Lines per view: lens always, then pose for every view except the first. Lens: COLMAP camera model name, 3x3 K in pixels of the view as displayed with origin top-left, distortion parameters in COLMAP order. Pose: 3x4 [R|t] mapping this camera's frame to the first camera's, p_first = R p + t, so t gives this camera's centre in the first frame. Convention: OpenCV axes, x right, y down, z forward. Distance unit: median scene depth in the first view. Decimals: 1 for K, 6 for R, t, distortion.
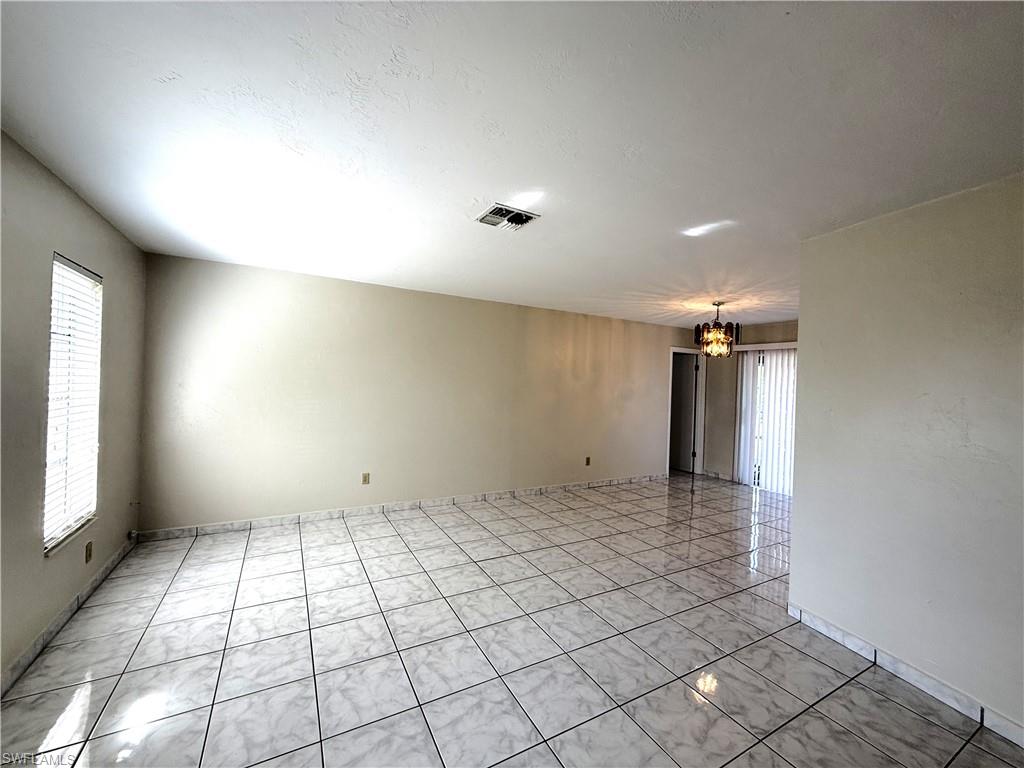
lens RADIAL K [[406.3, 0, 507.0], [0, 406.3, 381.8], [0, 0, 1]] dist [-0.007702, 0.001071]
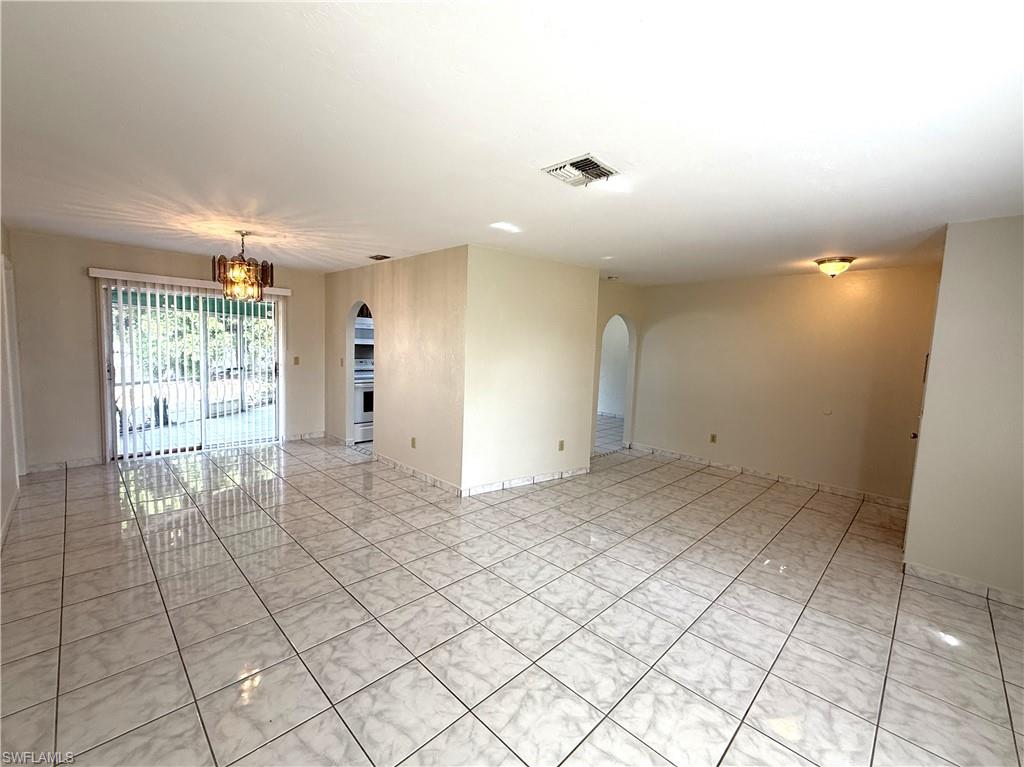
lens RADIAL K [[433.4, 0, 510.2], [0, 433.4, 382.5], [0, 0, 1]] dist [-0.002620, 0.000224]
pose [[-0.279602, -0.134983, 0.950580, -0.946564], [-0.043513, 0.990832, 0.127900, -0.069884], [-0.959129, -0.005601, -0.282912, 1.475665]]
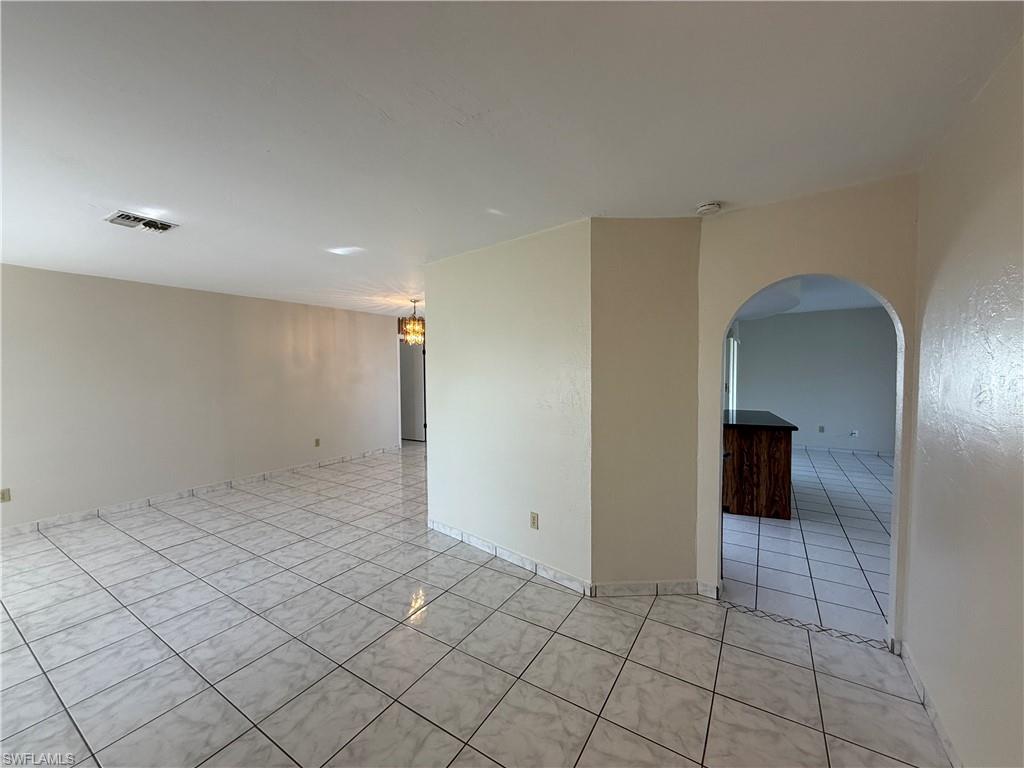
lens RADIAL K [[406.3, 0, 511.0], [0, 406.3, 382.6], [0, 0, 1]] dist [-0.007702, 0.001071]
pose [[0.868654, -0.059092, 0.491883, 0.312838], [0.036653, 0.997806, 0.055142, -0.006084], [-0.494062, -0.029871, 0.868913, -0.442022]]
